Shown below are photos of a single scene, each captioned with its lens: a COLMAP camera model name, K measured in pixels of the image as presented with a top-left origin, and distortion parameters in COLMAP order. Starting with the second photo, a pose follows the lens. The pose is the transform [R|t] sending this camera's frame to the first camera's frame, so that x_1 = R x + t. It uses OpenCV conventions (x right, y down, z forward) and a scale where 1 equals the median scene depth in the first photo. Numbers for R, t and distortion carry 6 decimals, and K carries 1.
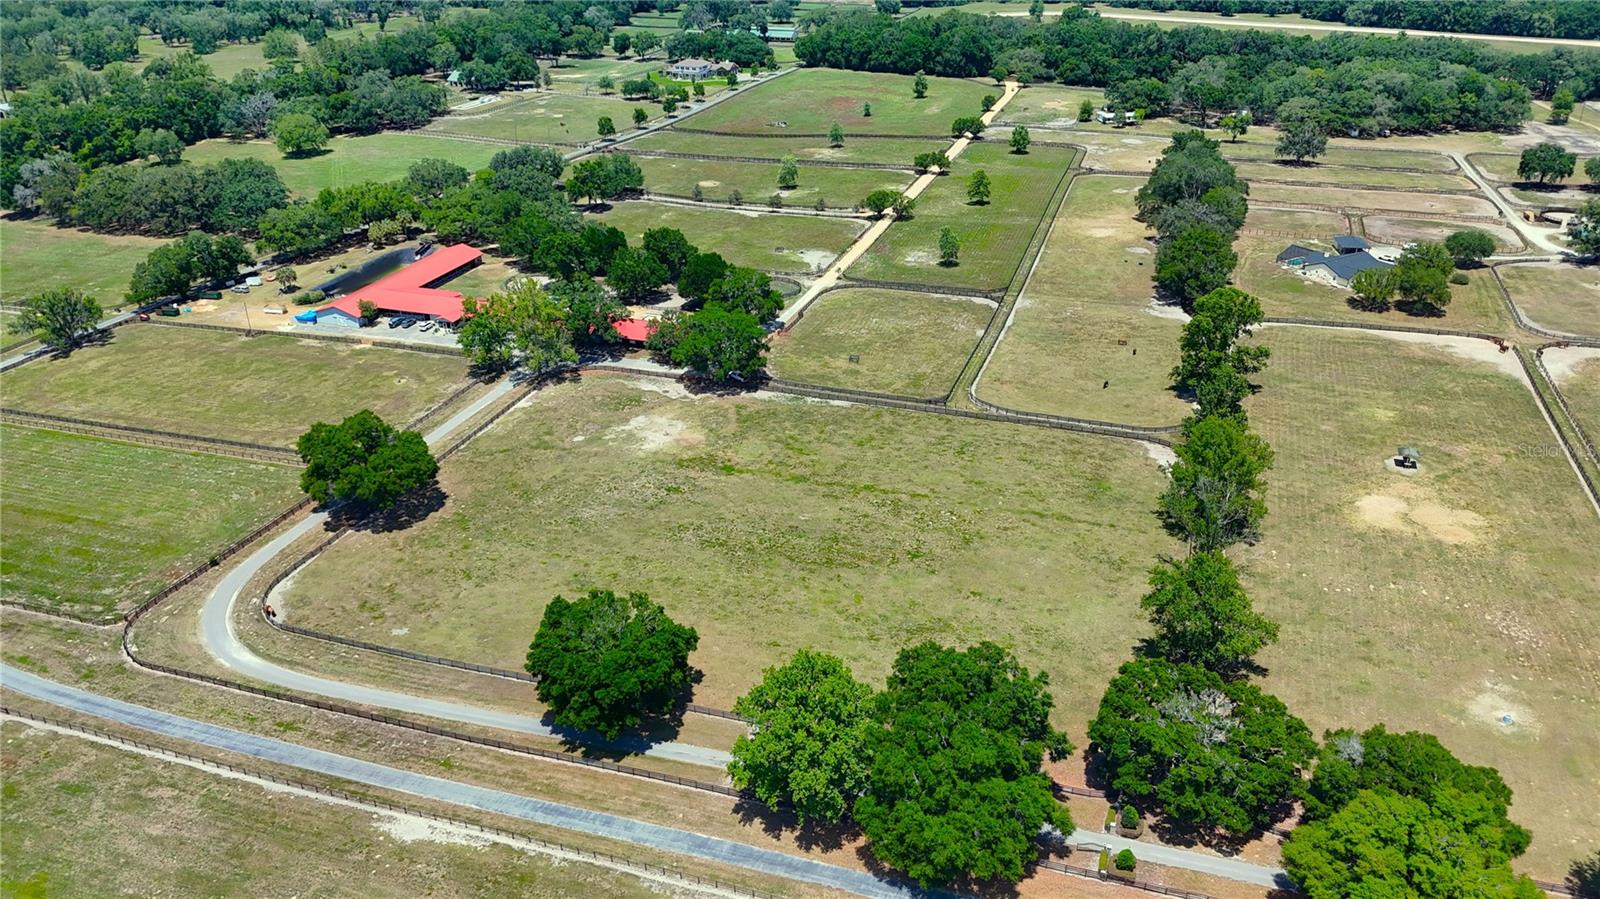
lens RADIAL K [[1179.1, 0, 802.6], [0, 1179.1, 455.4], [0, 0, 1]] dist [0.063625, -0.057663]
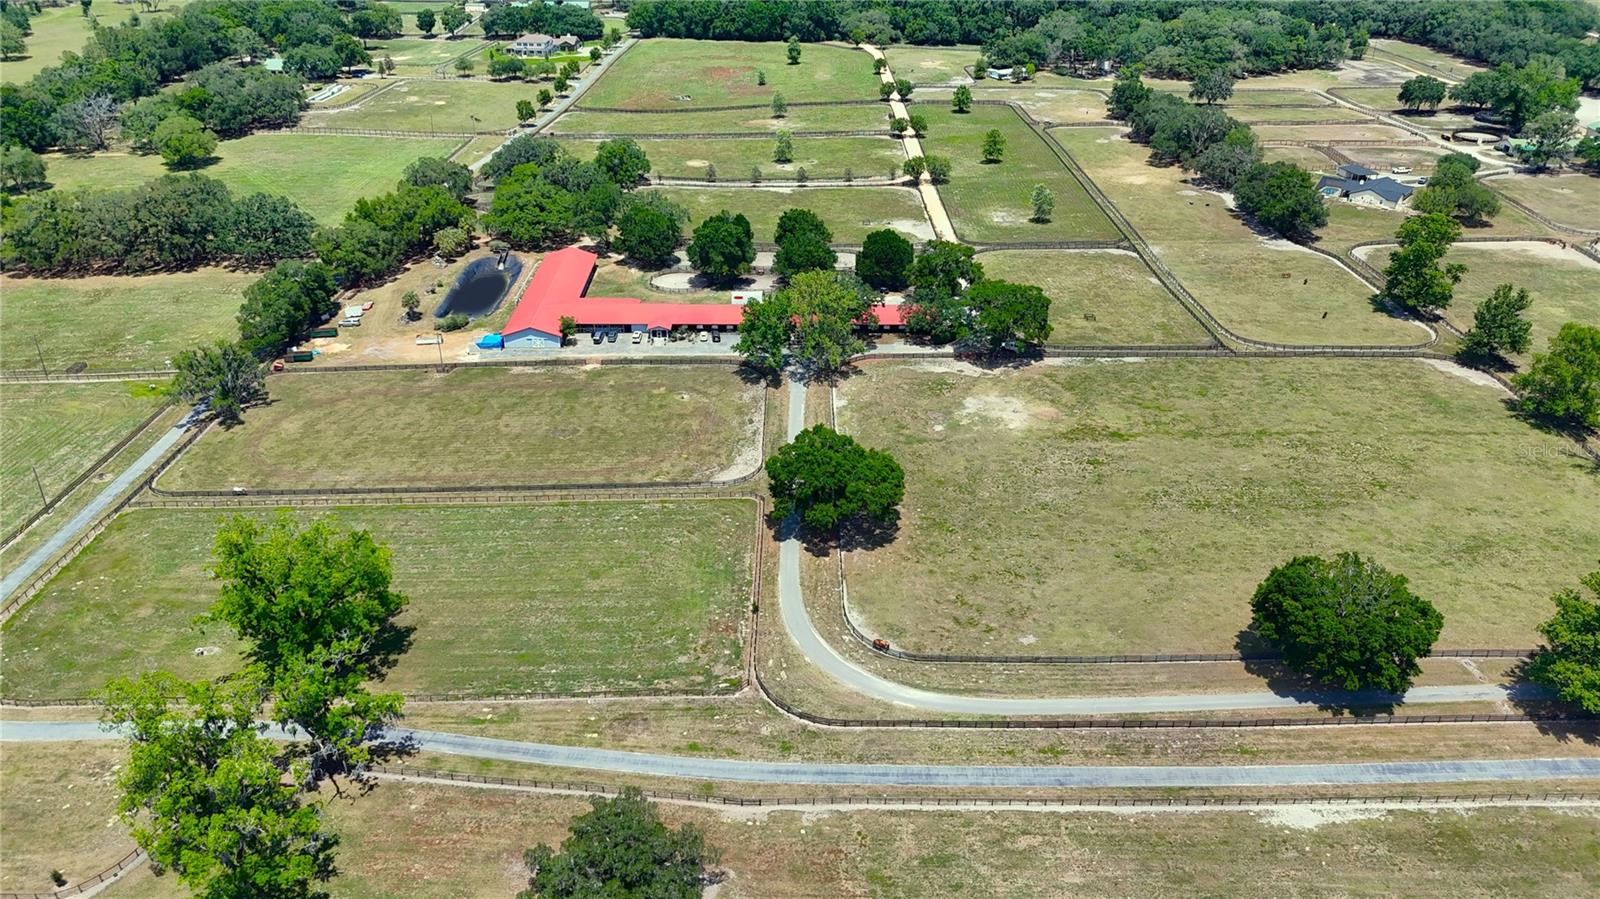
lens RADIAL K [[1179.1, 0, 802.6], [0, 1179.1, 455.4], [0, 0, 1]] dist [0.063625, -0.057663]
pose [[0.945117, -0.145771, 0.292412, -0.390258], [0.138257, 0.989313, 0.046317, -0.034958], [-0.296039, -0.003346, 0.955170, 0.071290]]
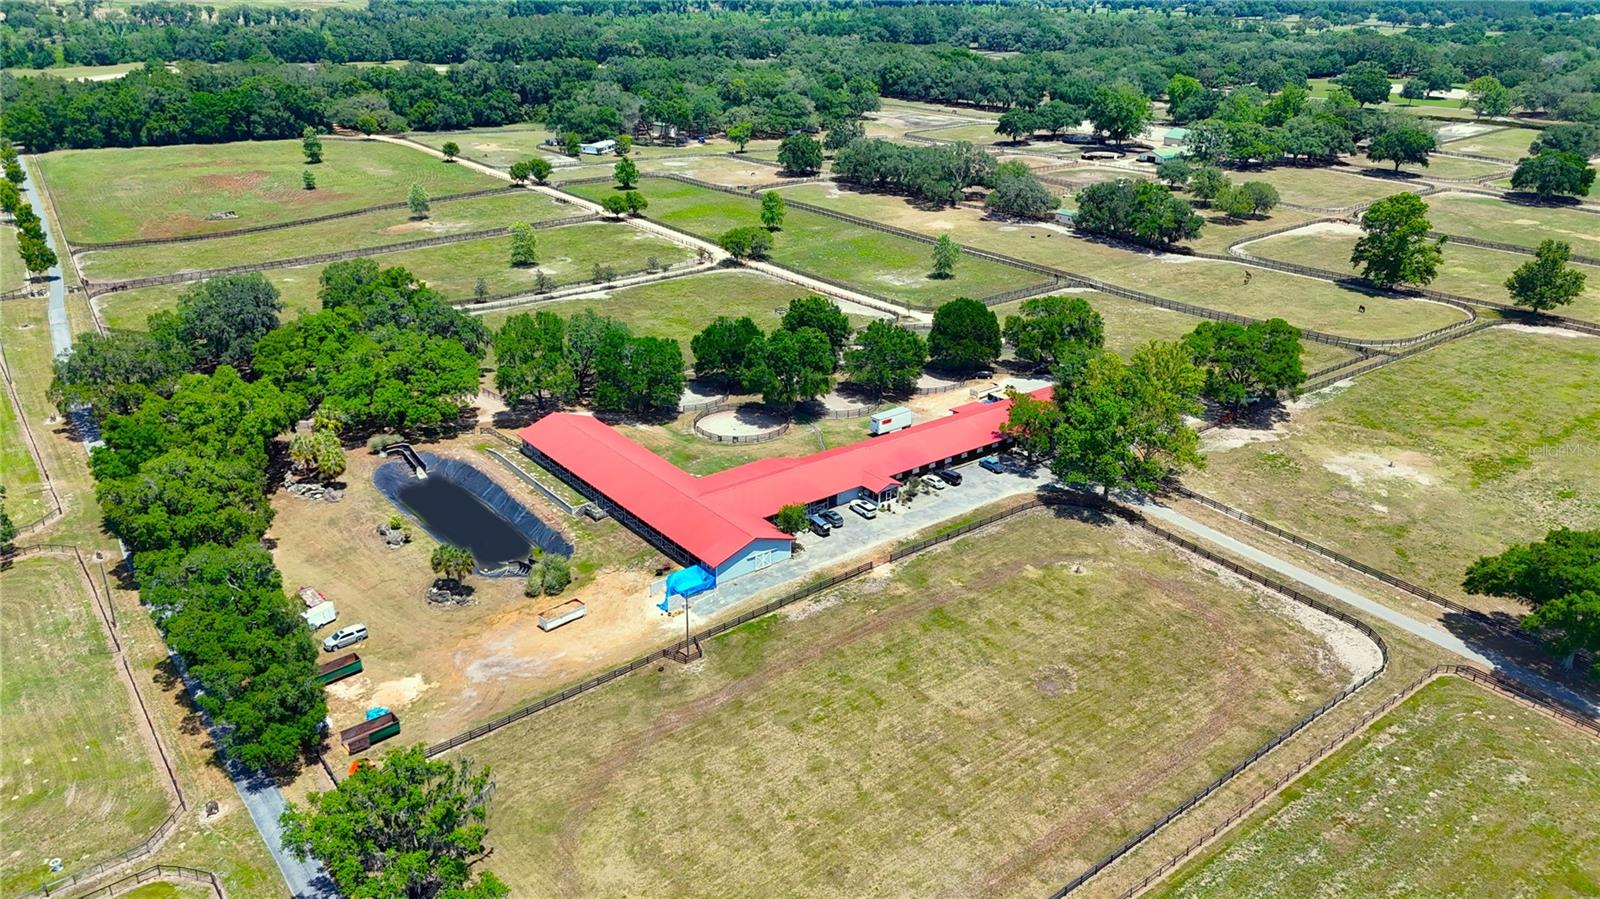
lens RADIAL K [[1179.1, 0, 802.6], [0, 1179.1, 455.4], [0, 0, 1]] dist [0.063625, -0.057663]
pose [[0.551969, -0.317013, 0.771254, -0.635246], [0.361262, 0.924519, 0.121464, -0.176688], [-0.751545, 0.211581, 0.624830, 0.535119]]
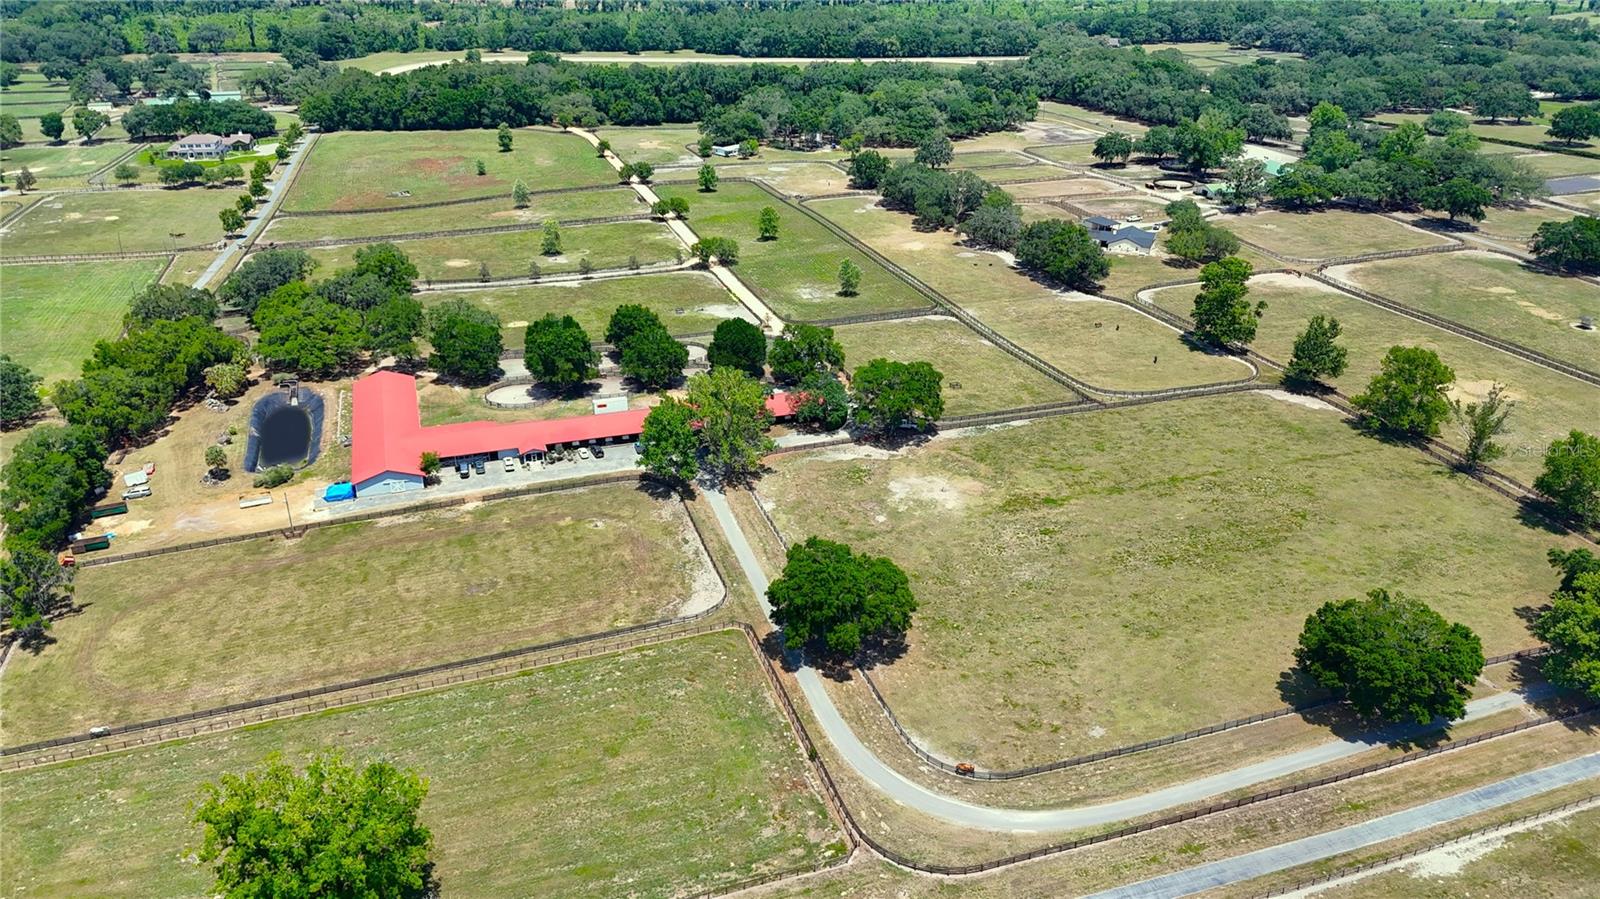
lens RADIAL K [[1179.1, 0, 802.6], [0, 1179.1, 455.4], [0, 0, 1]] dist [0.063625, -0.057663]
pose [[0.797331, -0.244761, 0.551685, -0.496176], [0.262231, 0.963781, 0.048599, -0.083119], [-0.543598, 0.105919, 0.832636, 0.168974]]
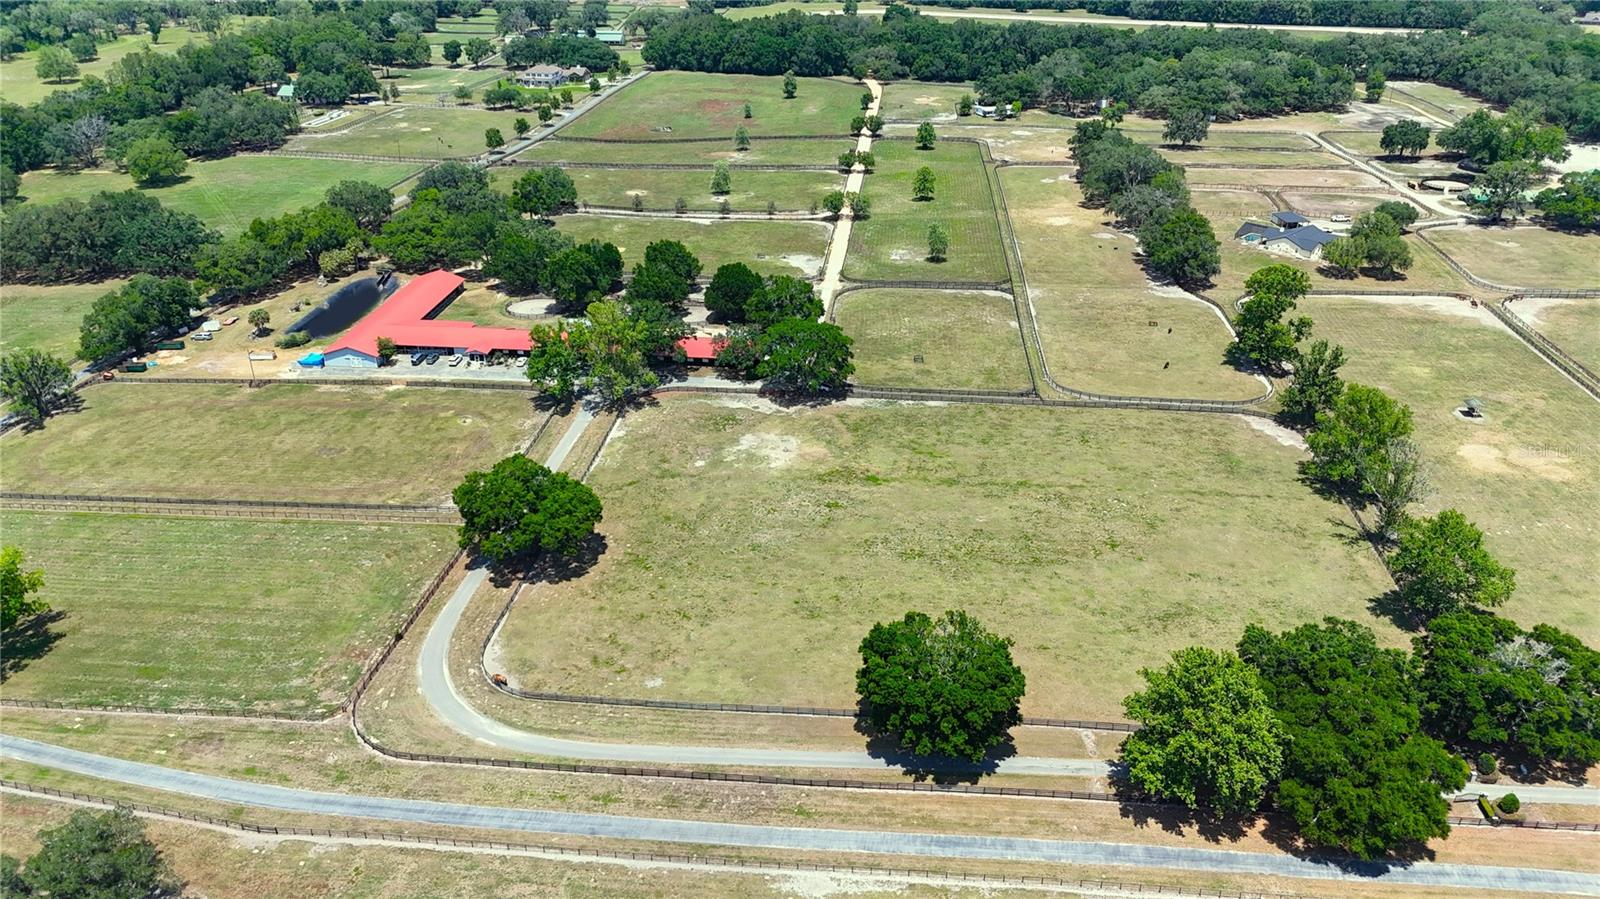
lens RADIAL K [[1179.1, 0, 802.6], [0, 1179.1, 455.4], [0, 0, 1]] dist [0.063625, -0.057663]
pose [[0.975187, -0.094417, 0.200241, -0.200200], [0.094440, 0.995486, 0.009456, -0.014636], [-0.200230, 0.009689, 0.979701, 0.029243]]
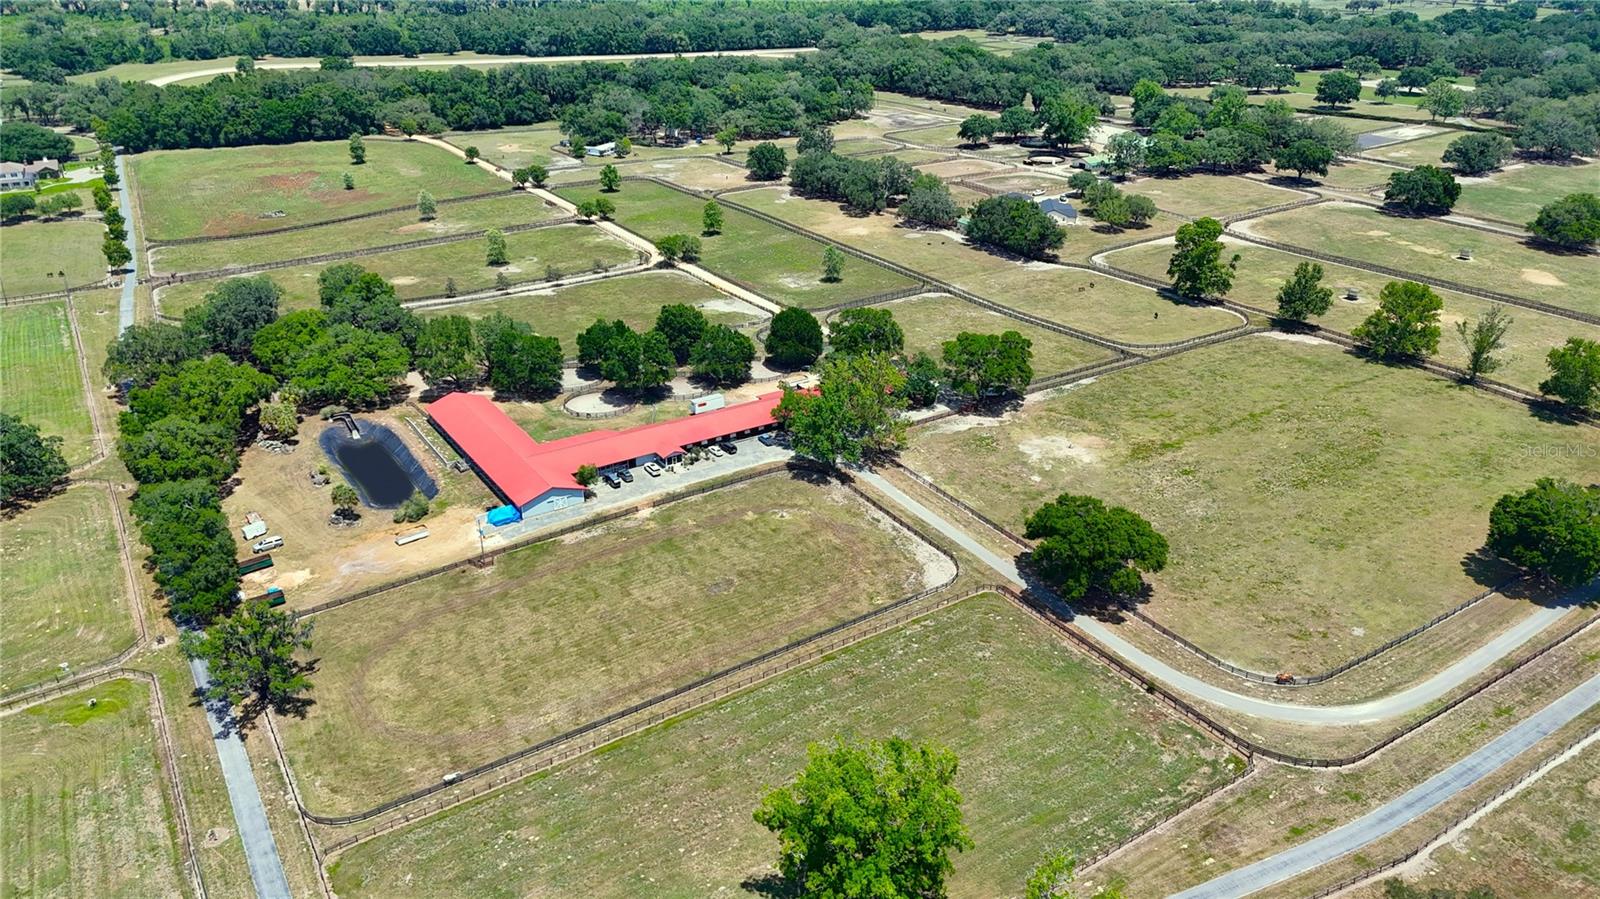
lens RADIAL K [[1179.1, 0, 802.6], [0, 1179.1, 455.4], [0, 0, 1]] dist [0.063625, -0.057663]
pose [[0.621213, -0.325832, 0.712690, -0.677149], [0.348250, 0.929506, 0.121406, -0.147809], [-0.702008, 0.172775, 0.690893, 0.300877]]
